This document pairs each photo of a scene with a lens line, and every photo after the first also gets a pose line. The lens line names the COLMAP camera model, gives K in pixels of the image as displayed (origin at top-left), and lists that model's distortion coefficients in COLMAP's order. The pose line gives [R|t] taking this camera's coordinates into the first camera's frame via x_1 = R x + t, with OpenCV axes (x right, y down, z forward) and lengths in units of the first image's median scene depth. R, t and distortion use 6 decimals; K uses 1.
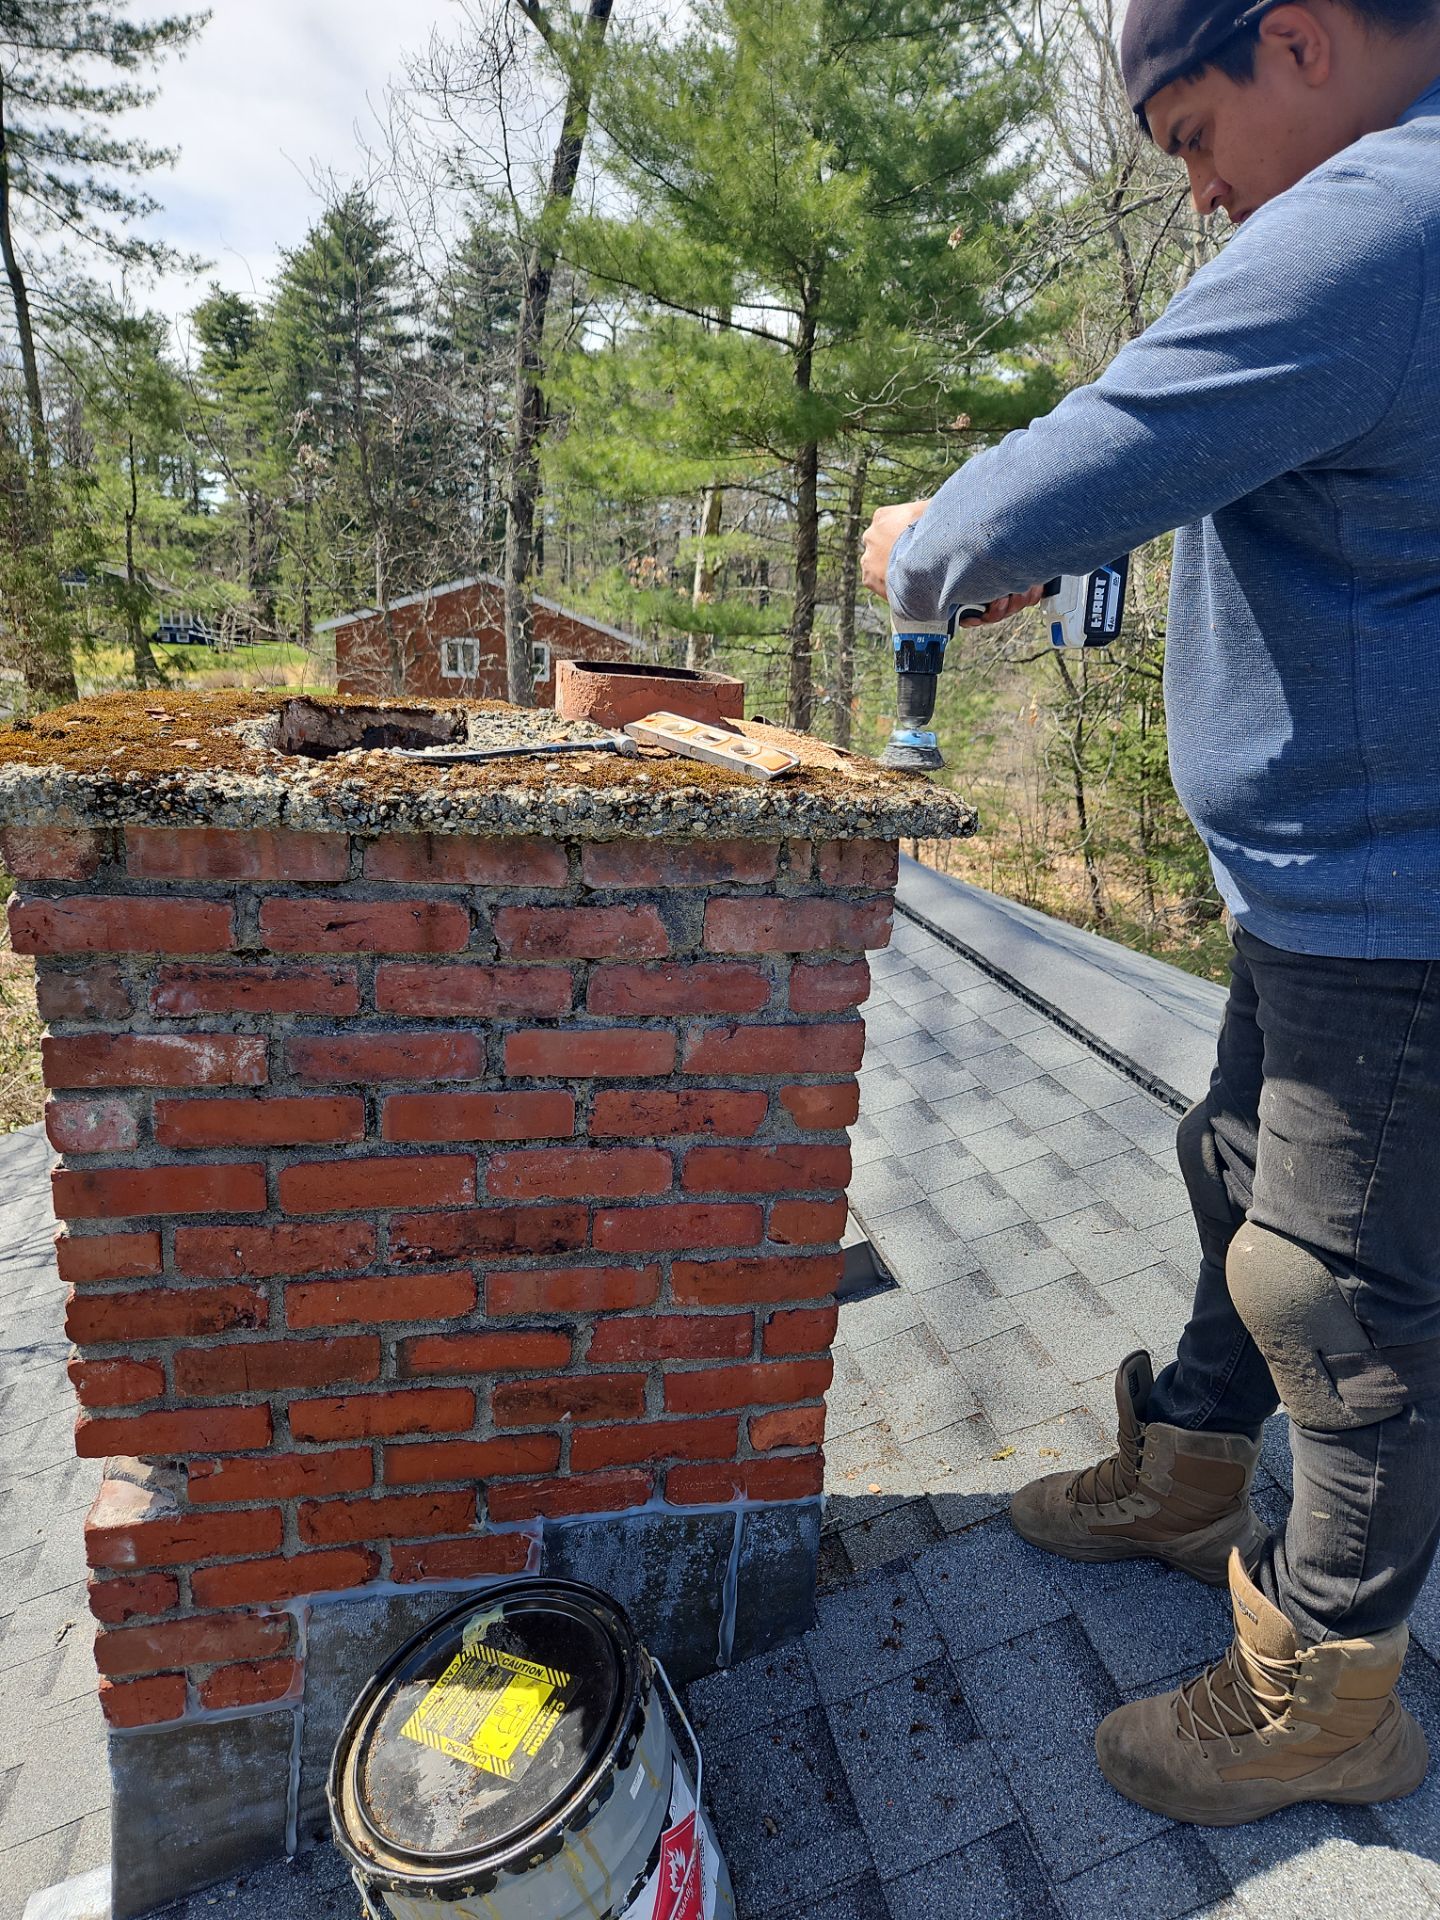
lens RADIAL K [[1292.7, 0, 729.3], [0, 1292.7, 964.4], [0, 0, 1]] dist [0.047732, -0.046201]
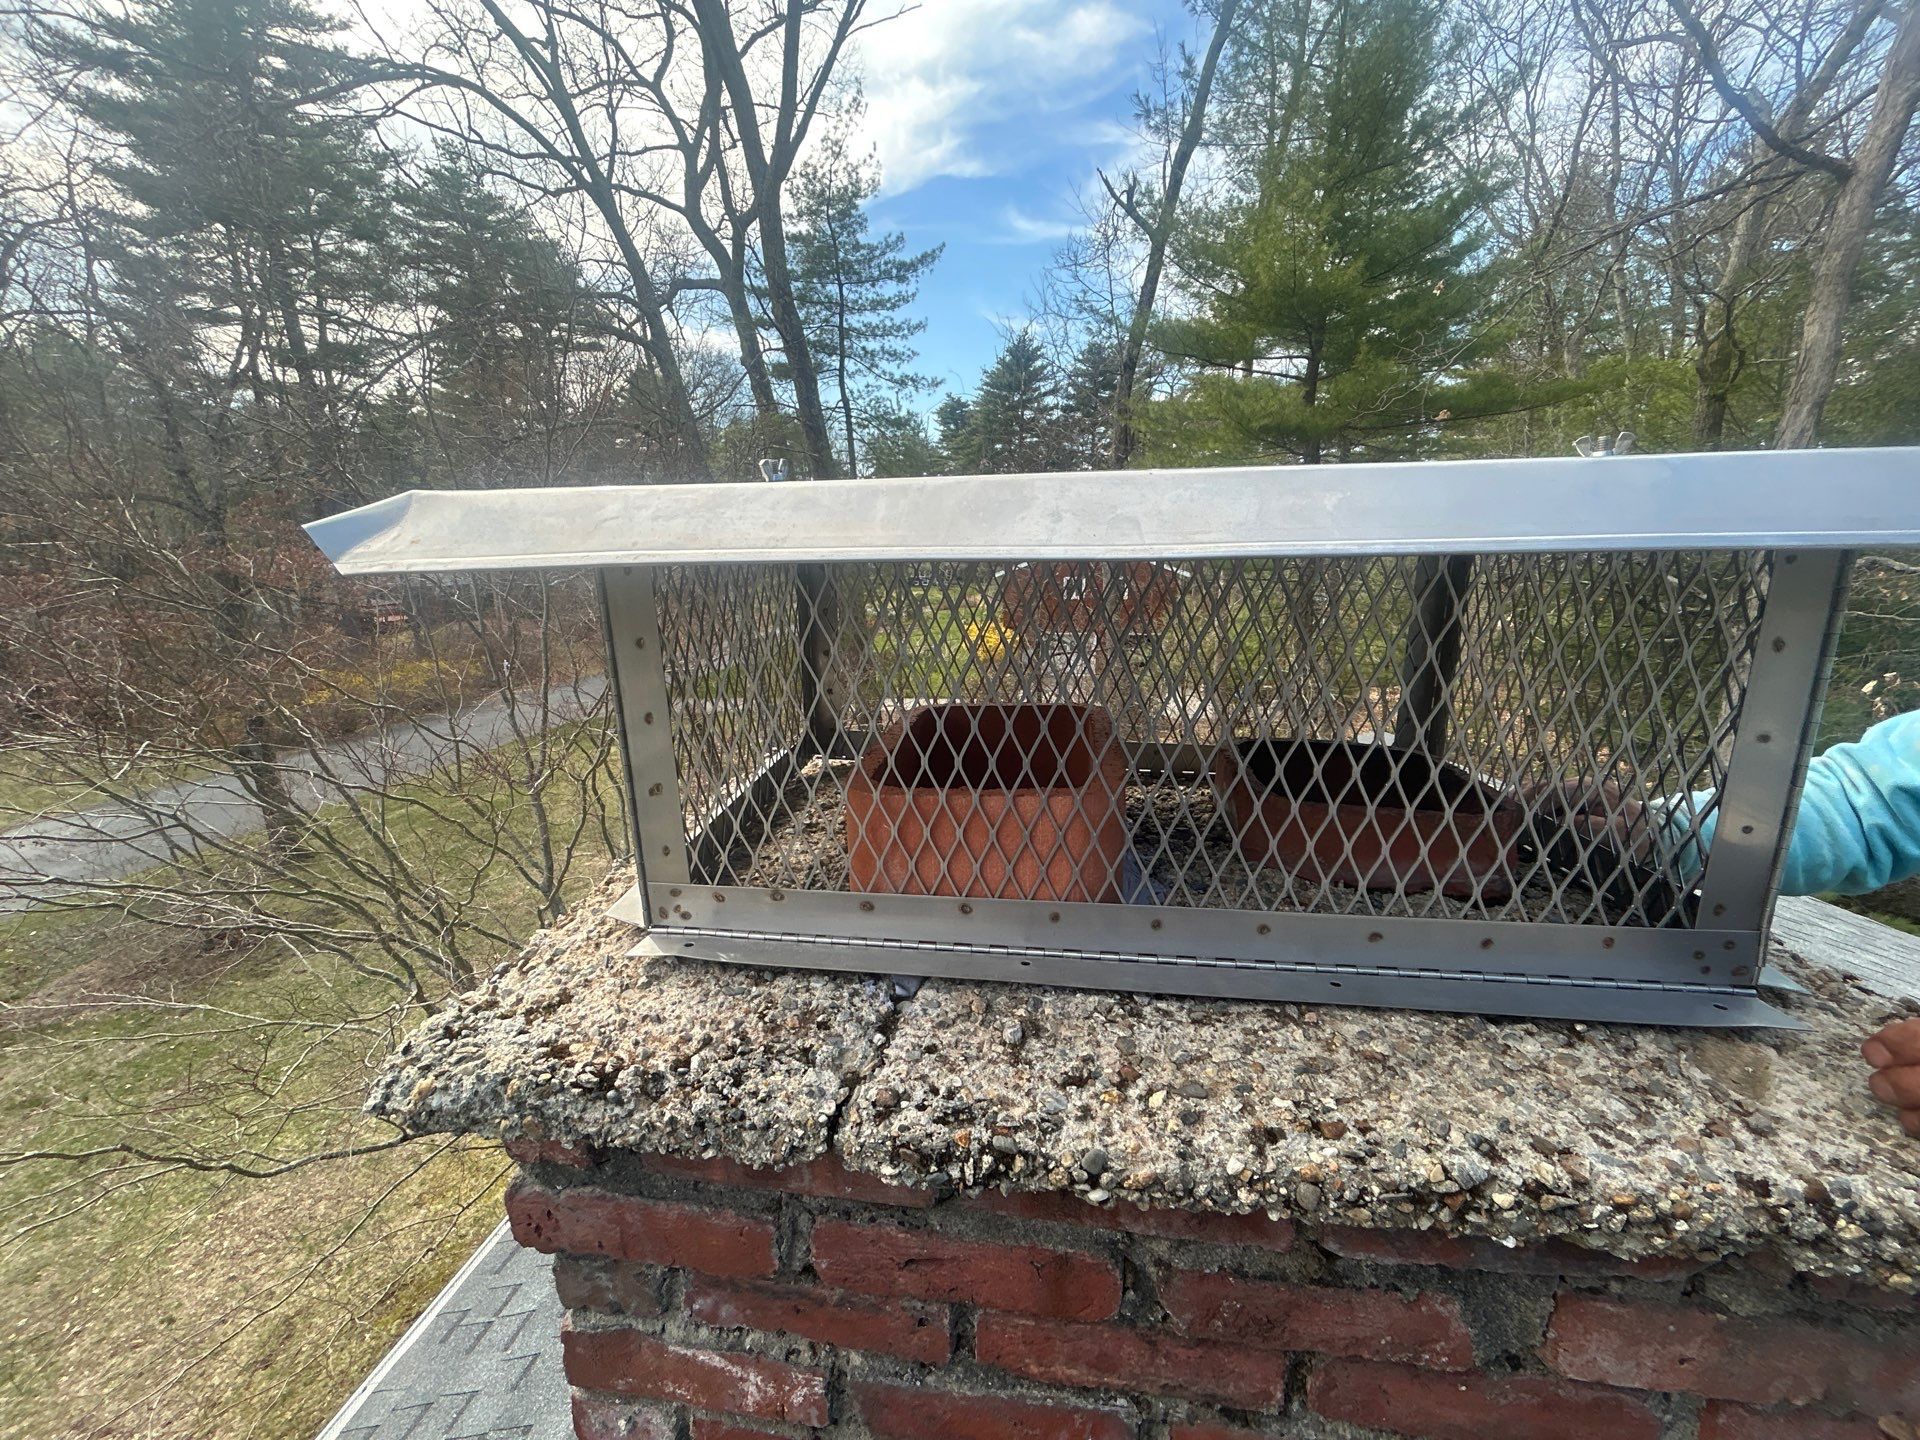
lens RADIAL K [[770.9, 0, 953.2], [0, 770.9, 720.9], [0, 0, 1]] dist [-0.009101, 0.001701]
pose [[0.937185, 0.011911, -0.348628, -0.127600], [-0.031264, 0.998263, -0.049939, -0.232547], [0.347428, 0.057702, 0.935930, 0.516302]]
